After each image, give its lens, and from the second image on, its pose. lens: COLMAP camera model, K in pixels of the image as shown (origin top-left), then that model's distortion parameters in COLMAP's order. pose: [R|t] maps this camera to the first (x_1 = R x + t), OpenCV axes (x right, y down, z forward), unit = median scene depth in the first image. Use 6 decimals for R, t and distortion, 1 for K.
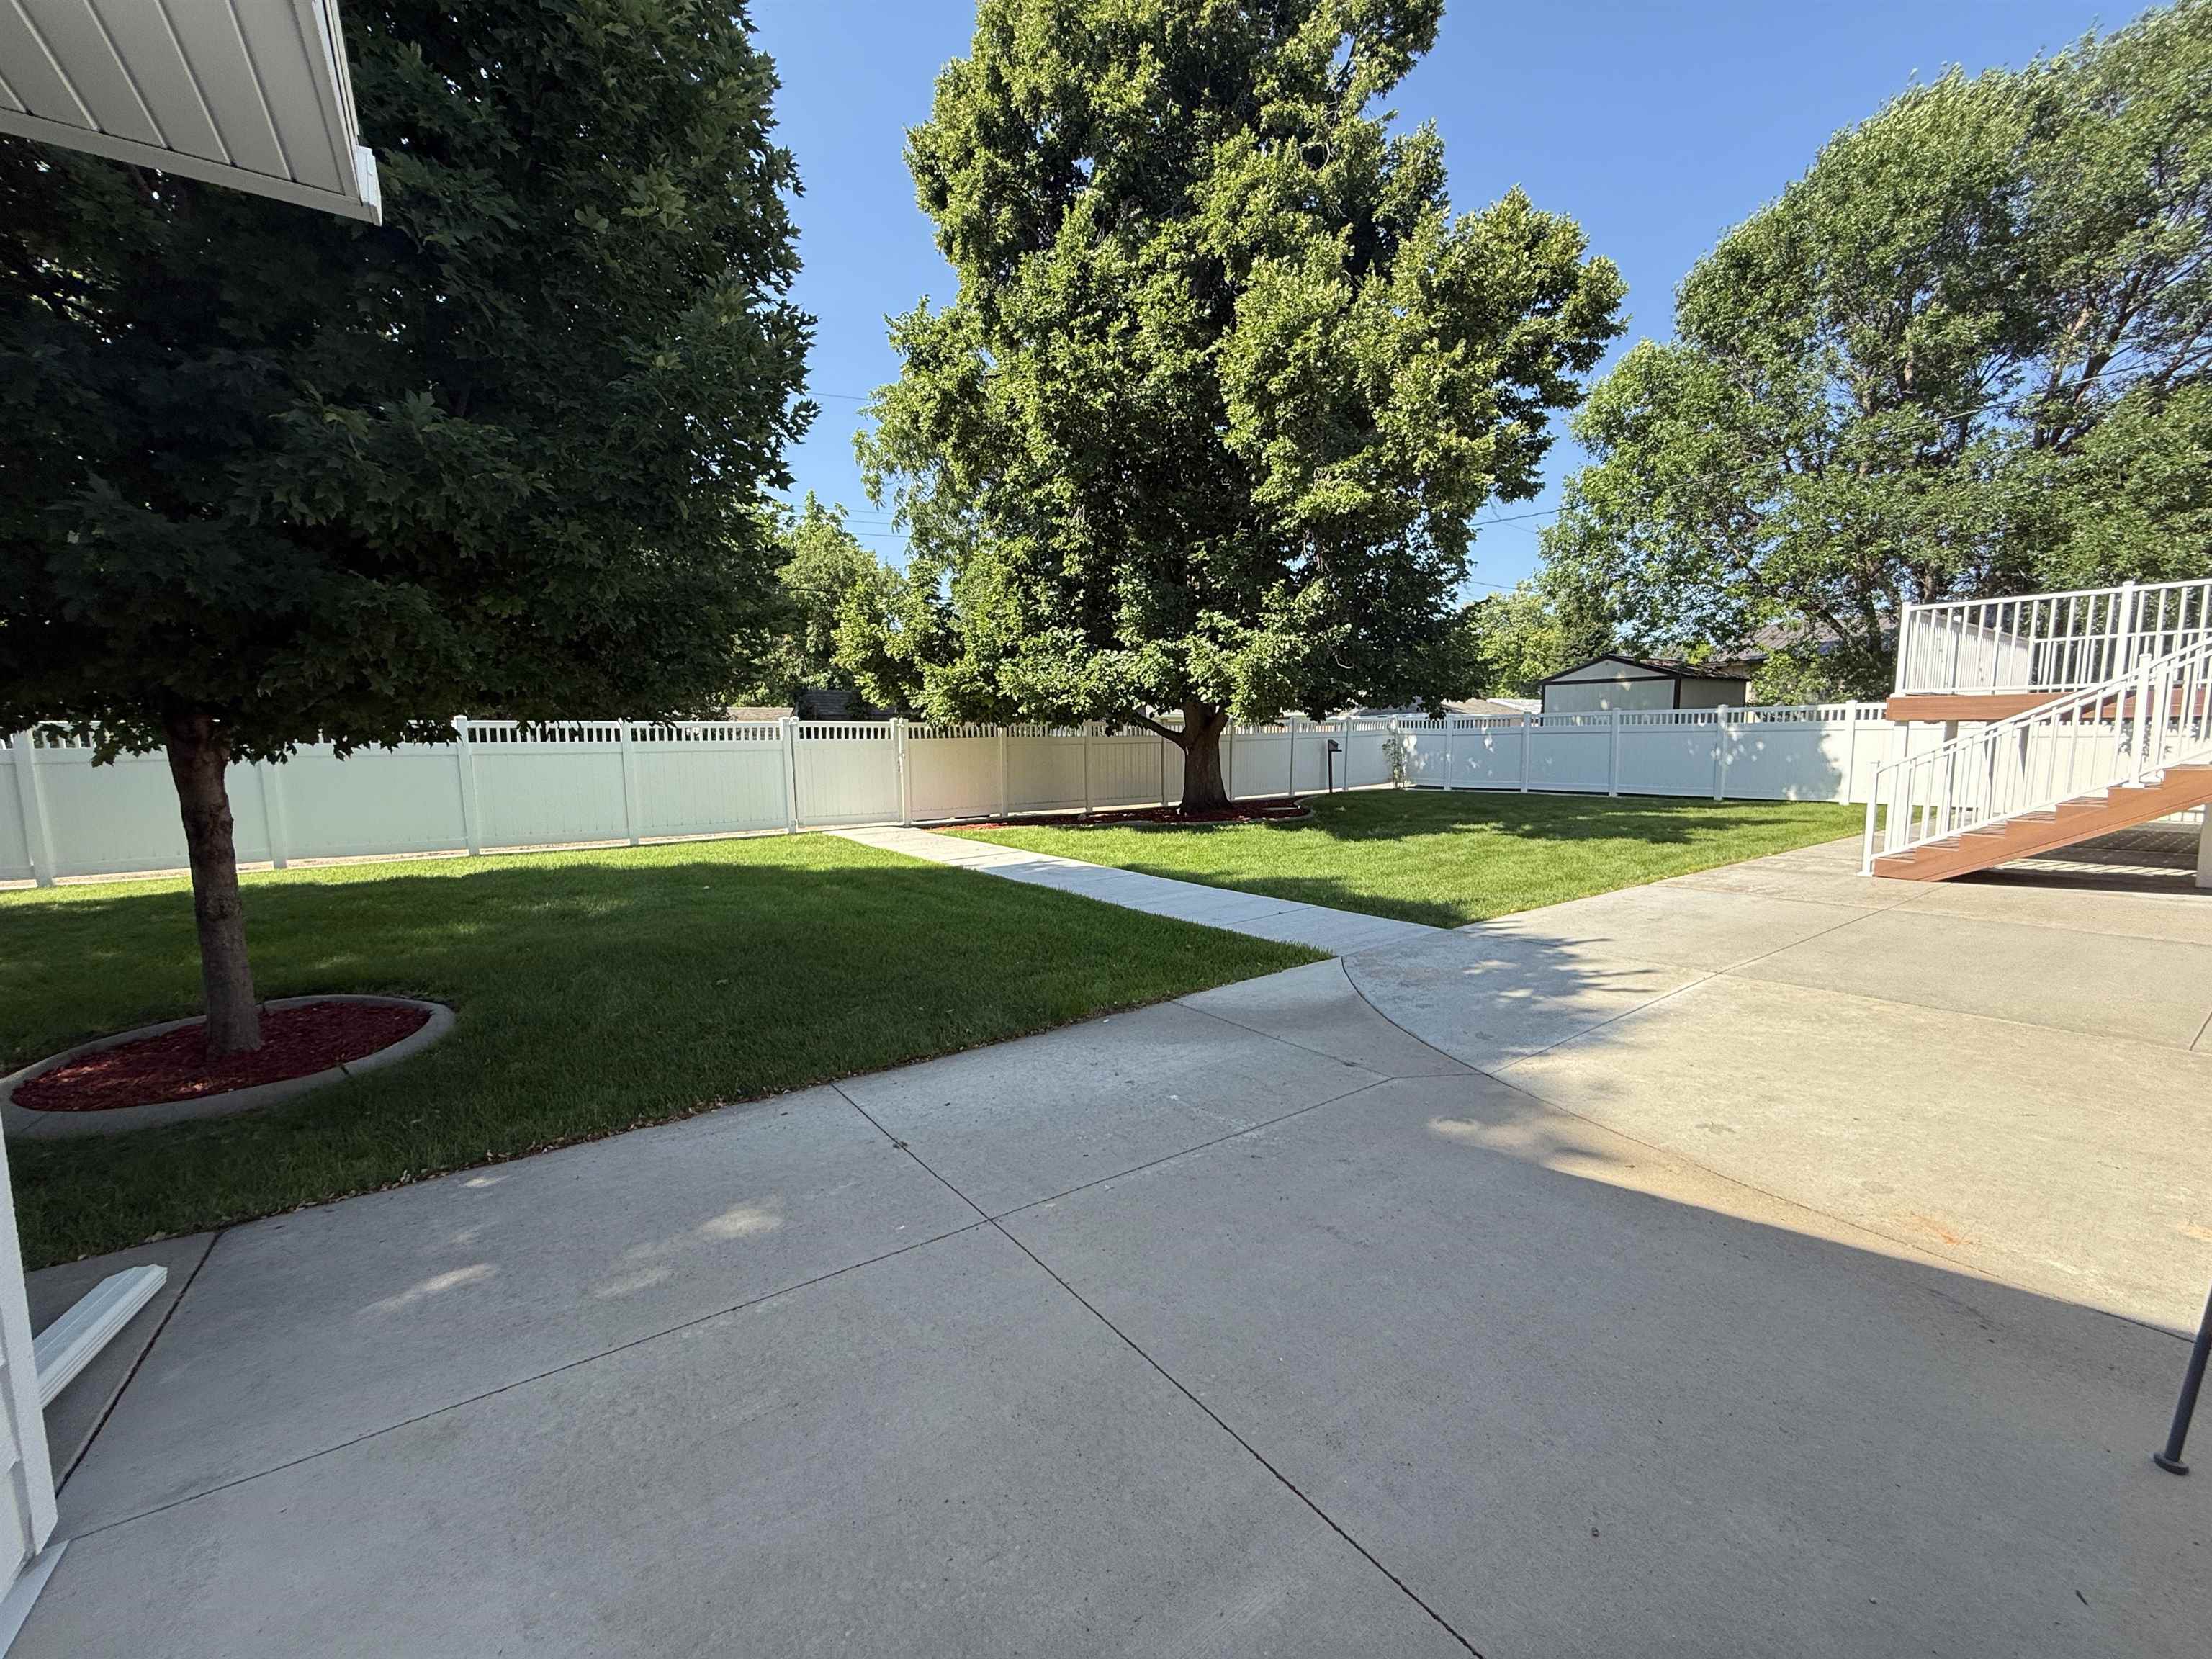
lens RADIAL K [[887.2, 0, 1097.2], [0, 887.2, 827.9], [0, 0, 1]] dist [0.000707, 0.000549]
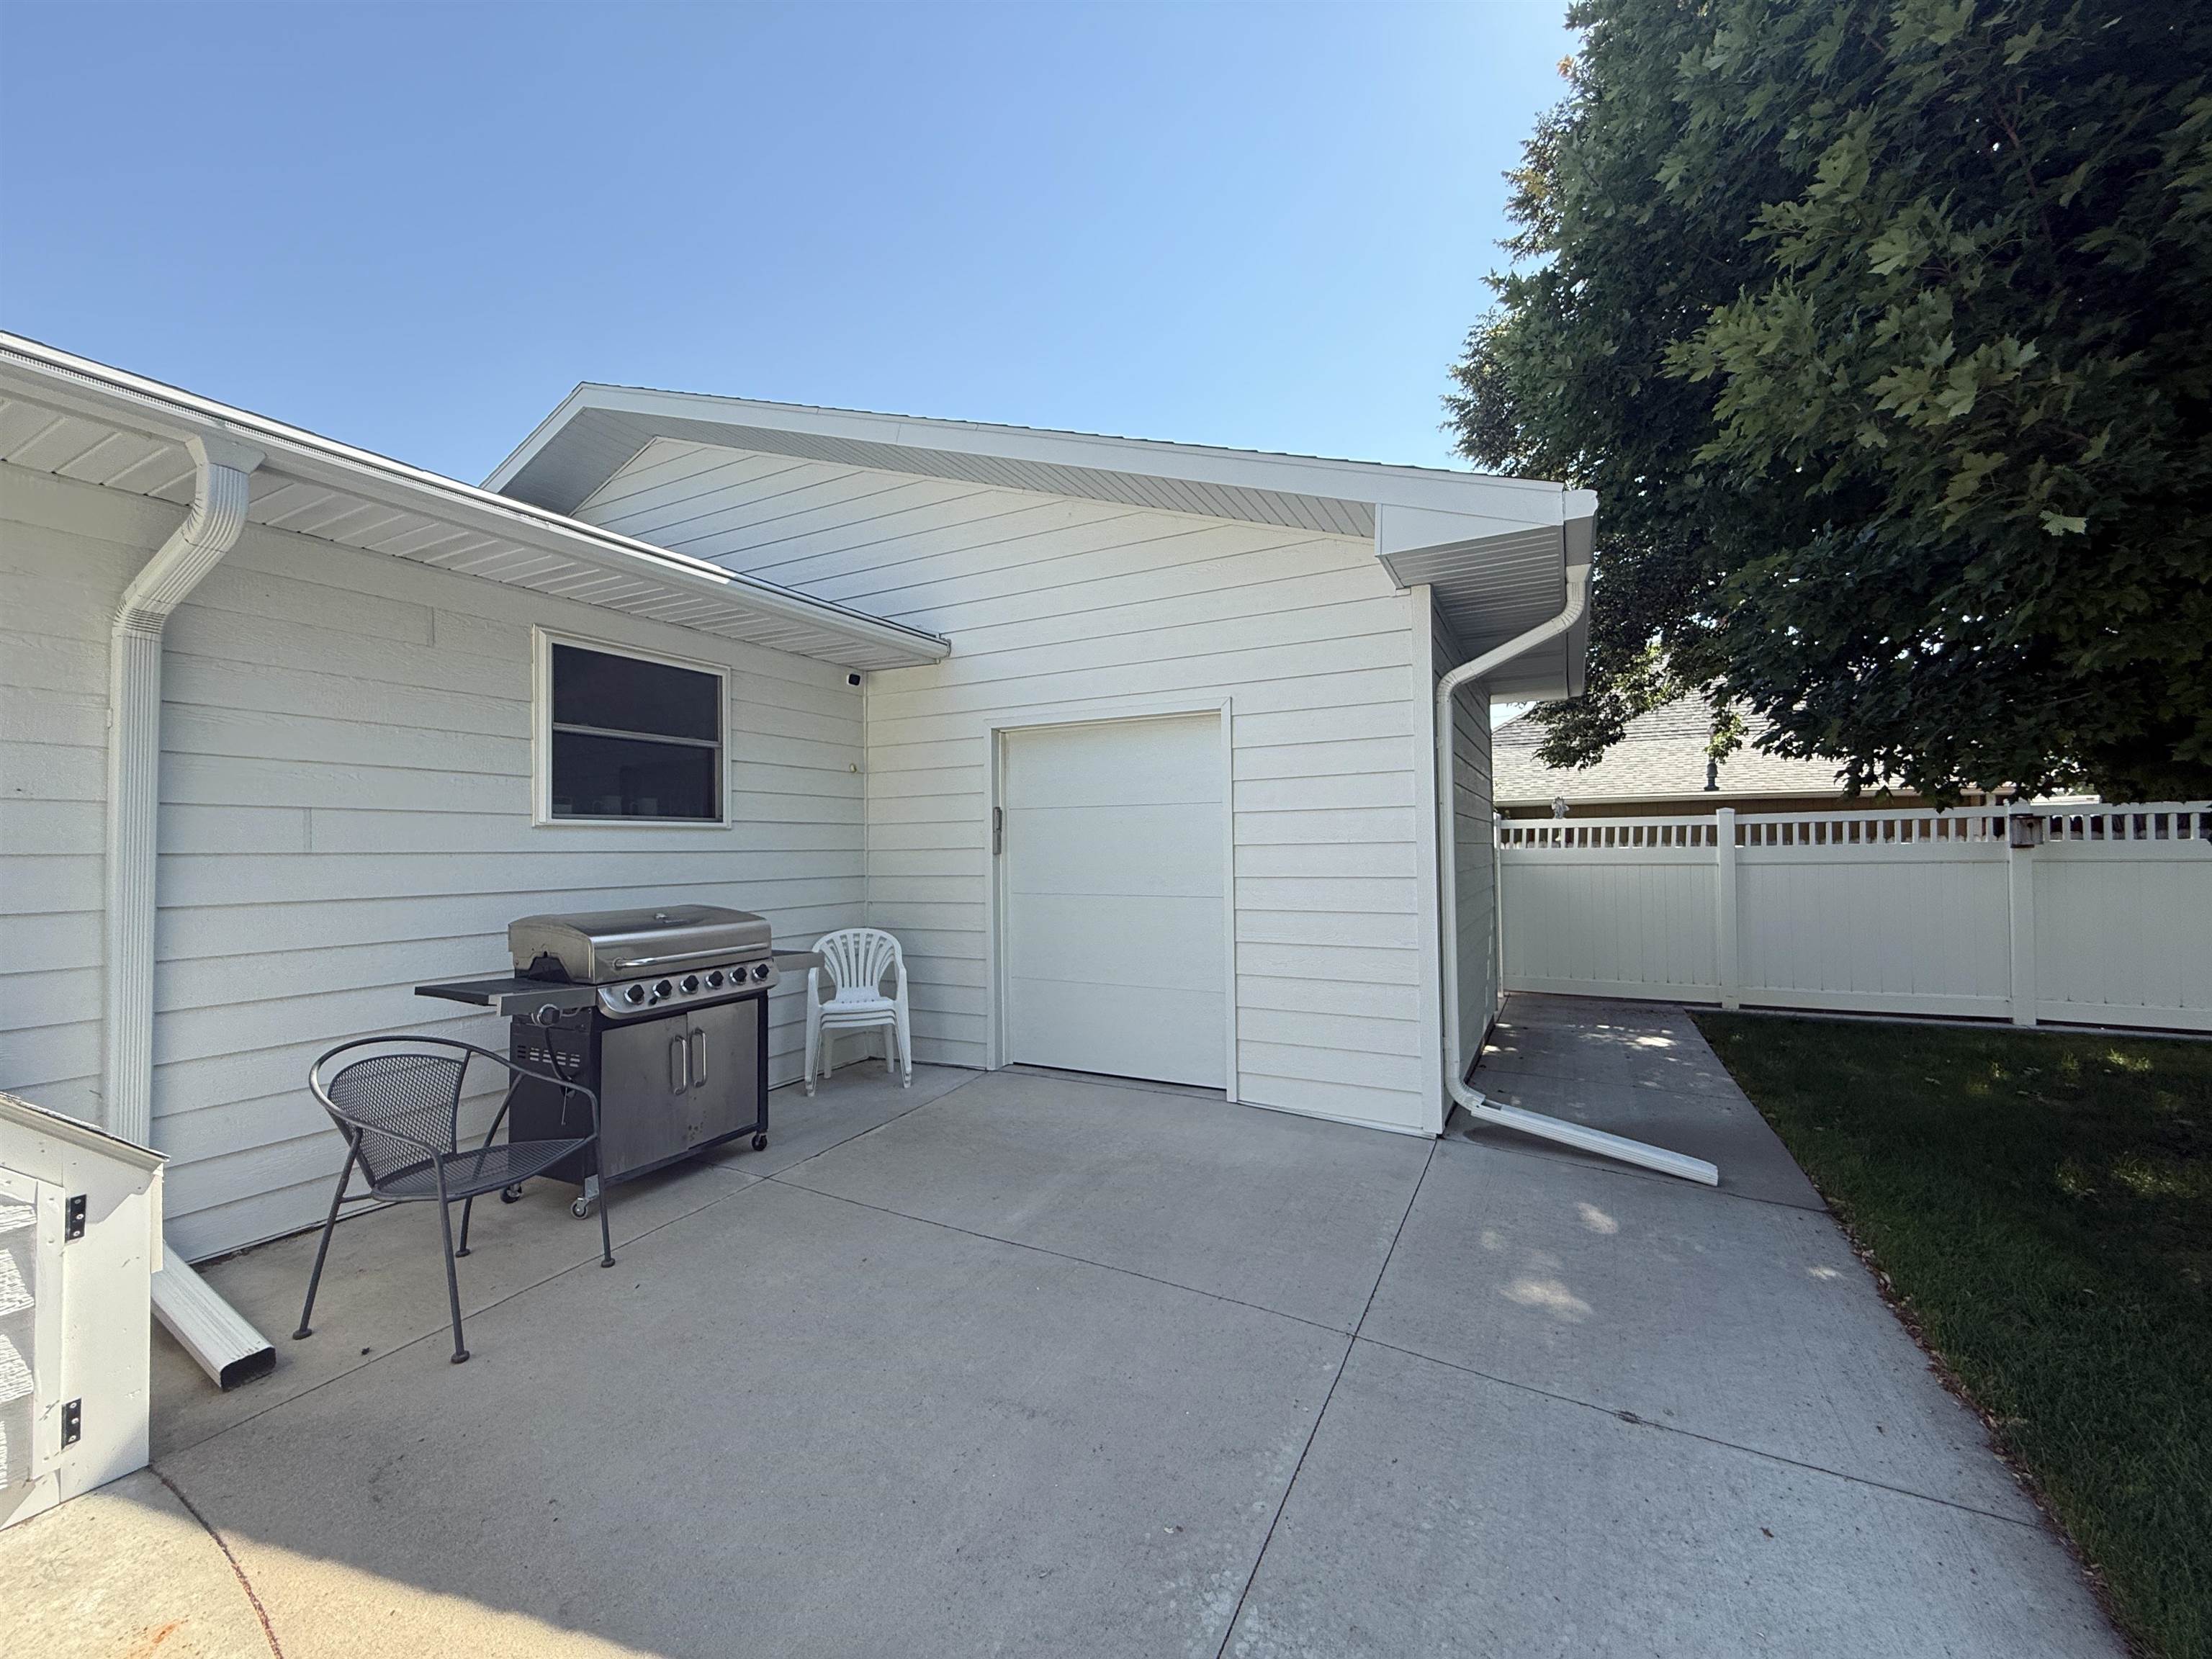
lens RADIAL K [[887.2, 0, 1097.2], [0, 887.2, 827.9], [0, 0, 1]] dist [0.000707, 0.000549]
pose [[-0.885165, 0.012898, -0.465098, 0.548674], [-0.026687, 0.996563, 0.078426, -0.178724], [0.464510, 0.081833, -0.881779, 1.592606]]
